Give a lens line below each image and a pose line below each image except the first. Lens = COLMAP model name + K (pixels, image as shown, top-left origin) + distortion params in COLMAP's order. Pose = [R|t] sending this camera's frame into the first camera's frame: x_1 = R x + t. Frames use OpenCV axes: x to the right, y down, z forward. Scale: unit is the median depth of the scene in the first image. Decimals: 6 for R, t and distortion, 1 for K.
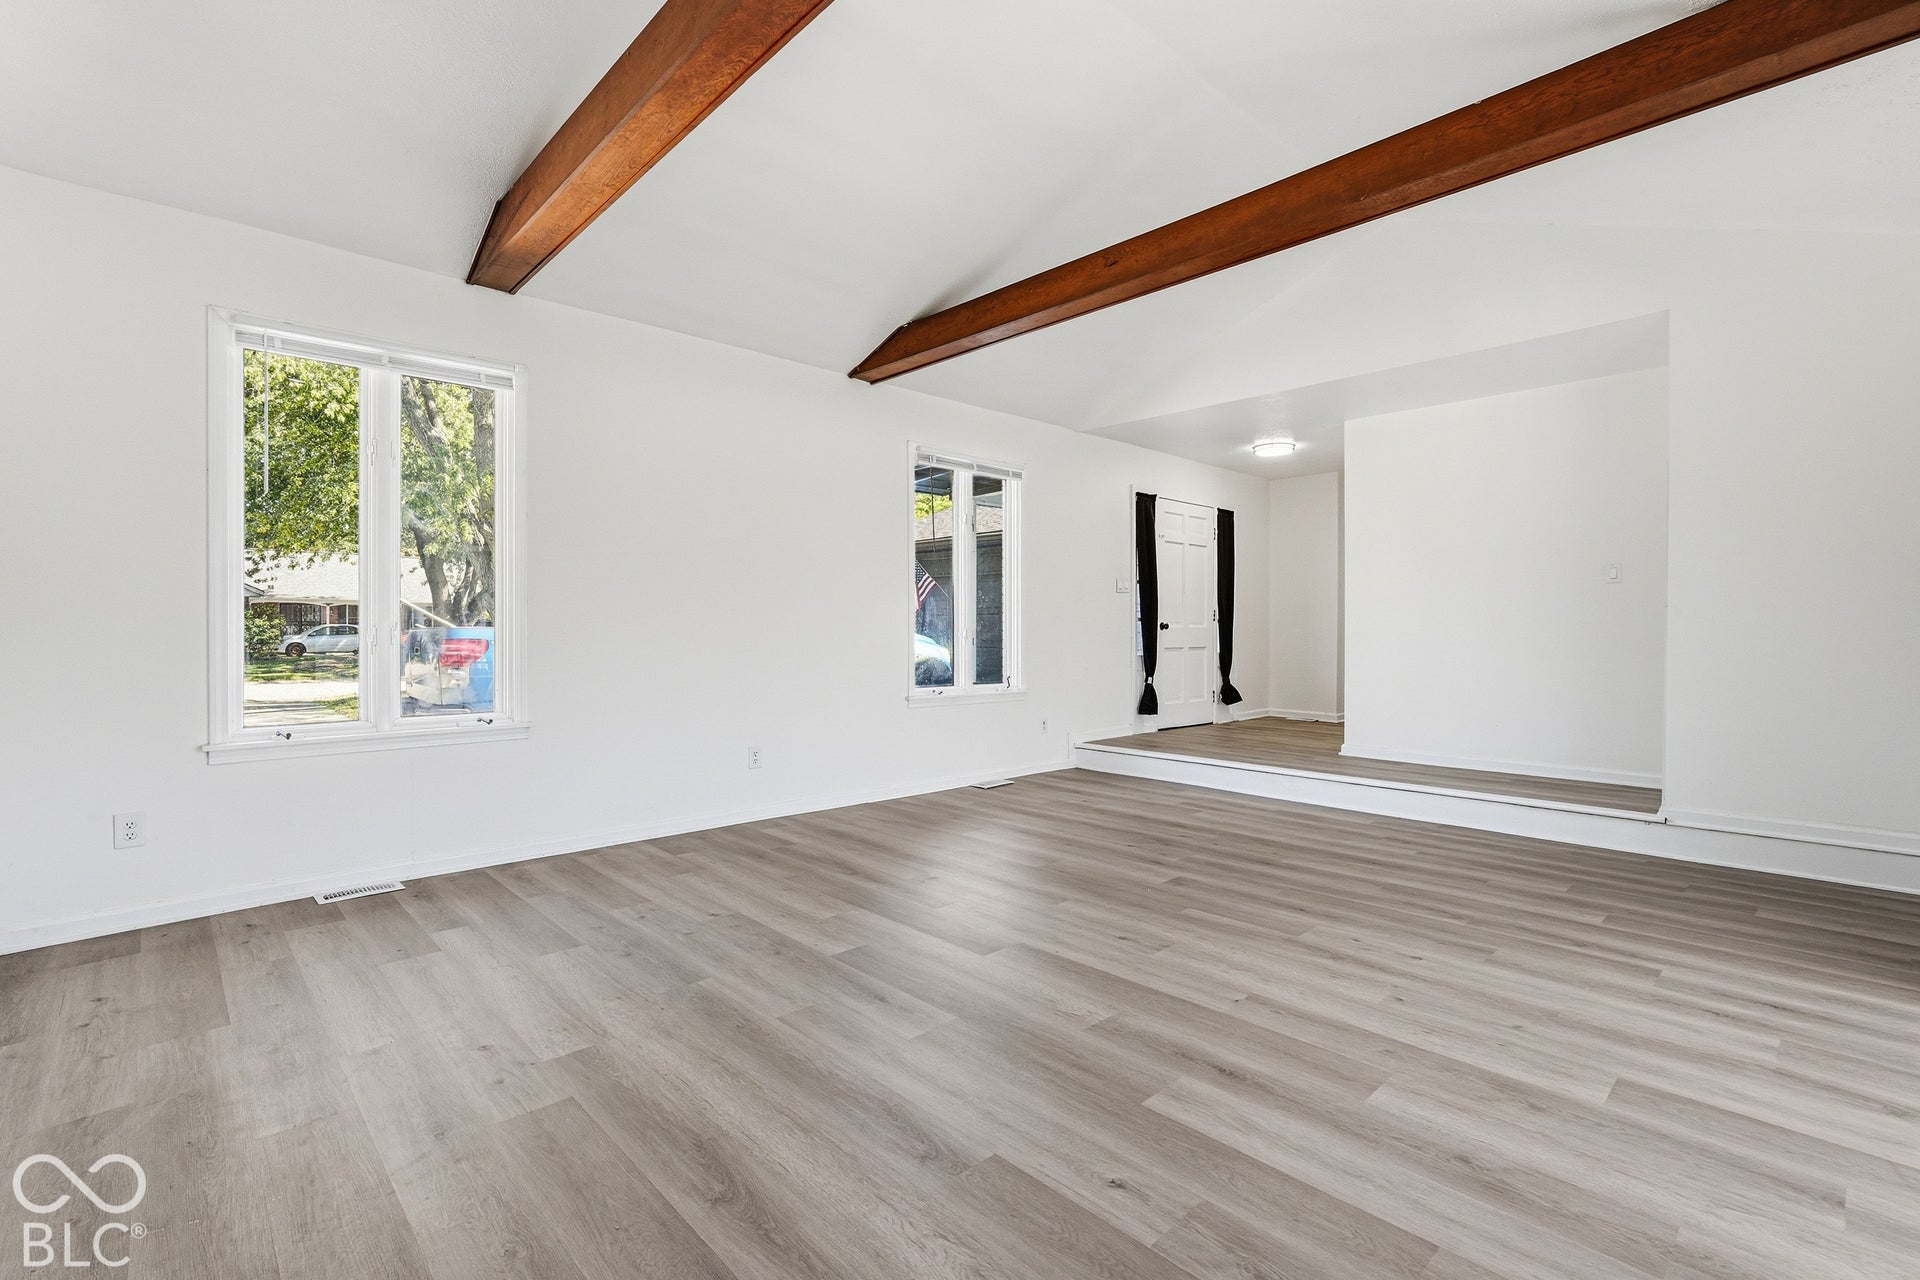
lens RADIAL K [[852.5, 0, 962.3], [0, 852.5, 629.7], [0, 0, 1]] dist [-0.008686, 0.003512]
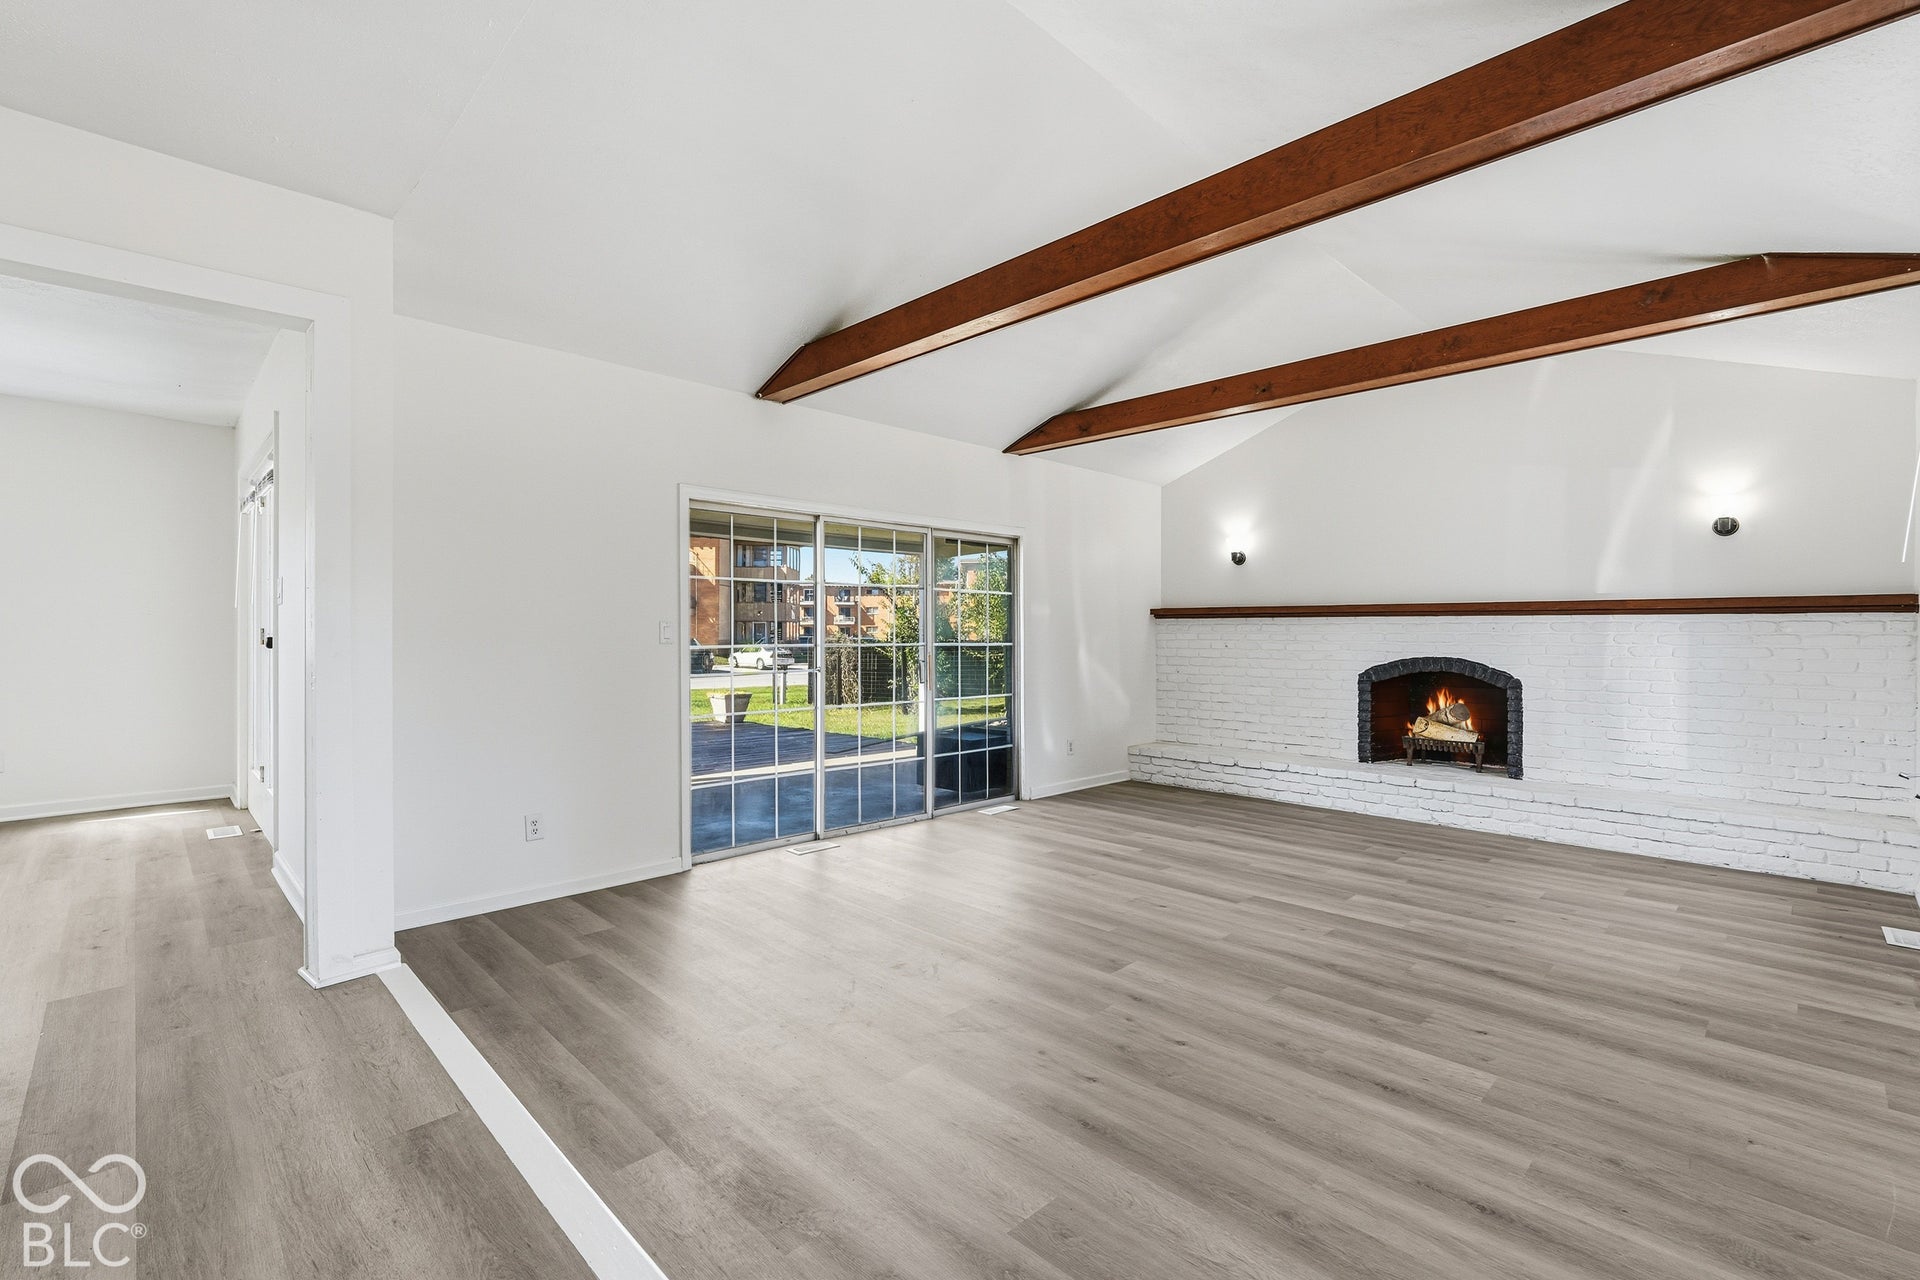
lens RADIAL K [[852.5, 0, 958.0], [0, 852.5, 647.9], [0, 0, 1]] dist [-0.008686, 0.003512]
pose [[-0.999809, 0.001063, -0.019535, 0.535209], [0.000633, 0.999758, 0.022000, -0.075013], [0.019554, 0.021983, -0.999567, 2.321218]]
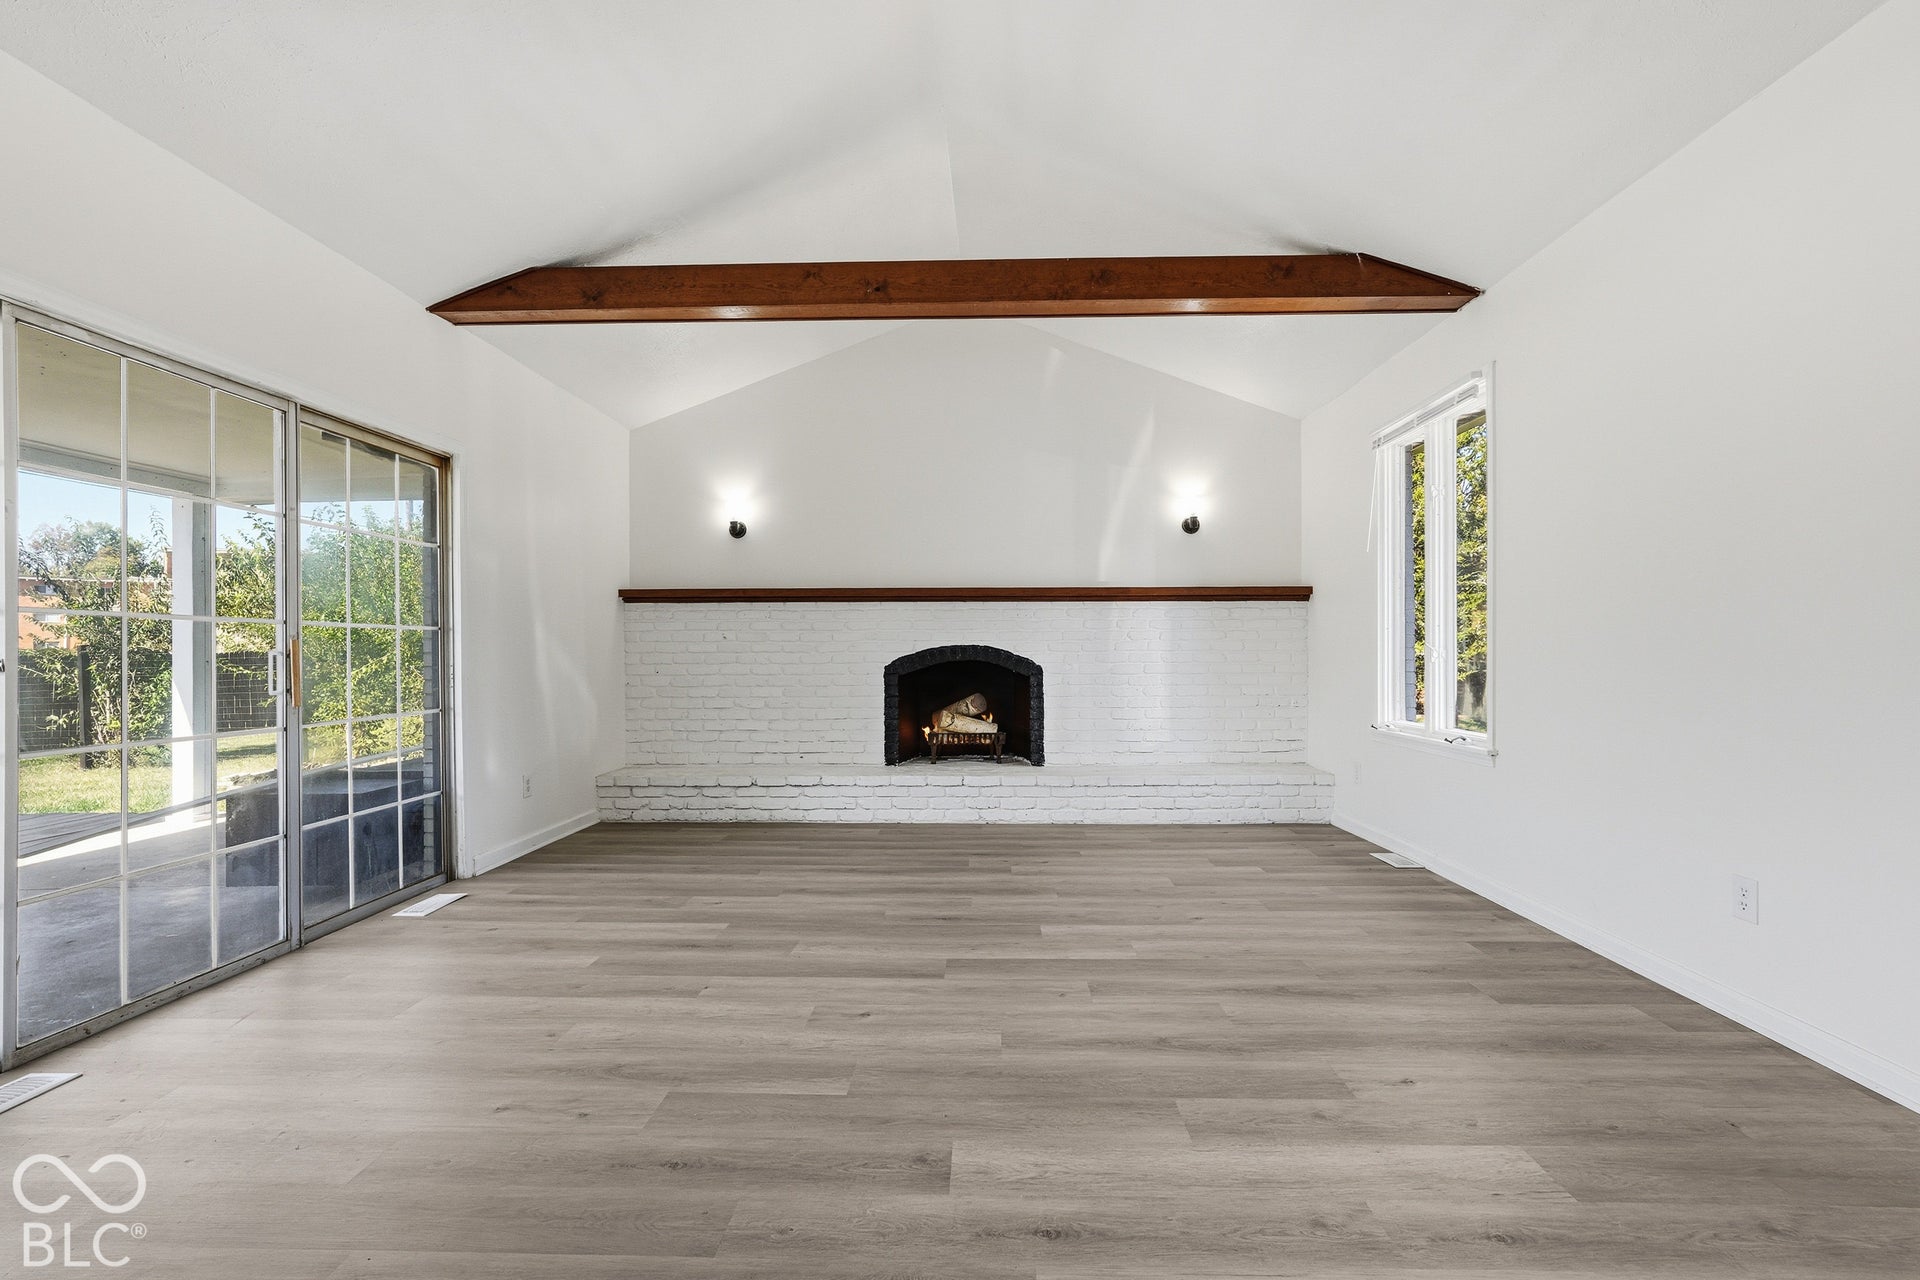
lens RADIAL K [[852.5, 0, 960.6], [0, 852.5, 640.0], [0, 0, 1]] dist [-0.008686, 0.003512]
pose [[-0.706742, -0.004111, -0.707459, 0.719105], [0.002580, 0.999961, -0.008389, -0.002862], [0.707467, -0.007754, -0.706704, 1.663233]]
